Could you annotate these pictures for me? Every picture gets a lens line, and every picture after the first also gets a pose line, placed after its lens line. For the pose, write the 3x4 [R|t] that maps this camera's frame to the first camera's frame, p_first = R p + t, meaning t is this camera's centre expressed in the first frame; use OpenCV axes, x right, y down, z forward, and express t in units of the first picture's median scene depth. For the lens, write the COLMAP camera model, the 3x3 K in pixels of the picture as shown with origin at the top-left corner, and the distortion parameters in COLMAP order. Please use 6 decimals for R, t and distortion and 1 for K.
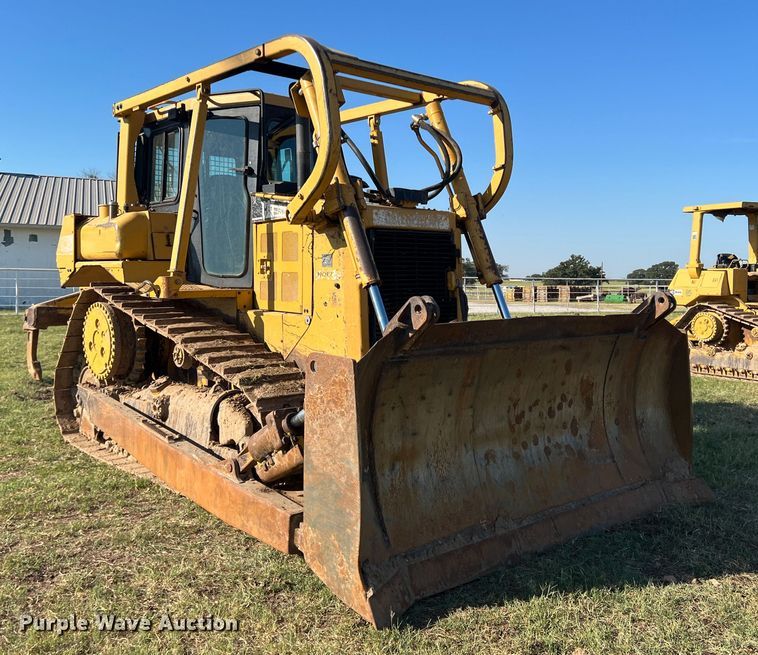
lens RADIAL K [[789.3, 0, 378.4], [0, 789.3, 302.6], [0, 0, 1]] dist [0.070256, -0.005311]
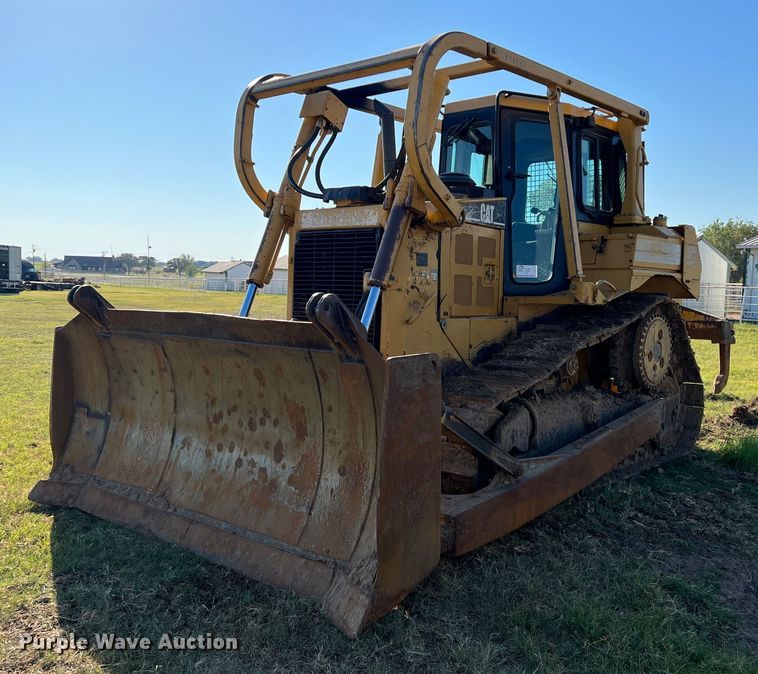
lens RADIAL K [[778.3, 0, 379.8], [0, 778.3, 362.9], [0, 0, 1]] dist [0.020818, 0.005235]
pose [[0.124493, 0.086024, -0.988484, 1.112149], [-0.056179, 0.995248, 0.079538, -0.008581], [0.990629, 0.045630, 0.128734, 1.041100]]
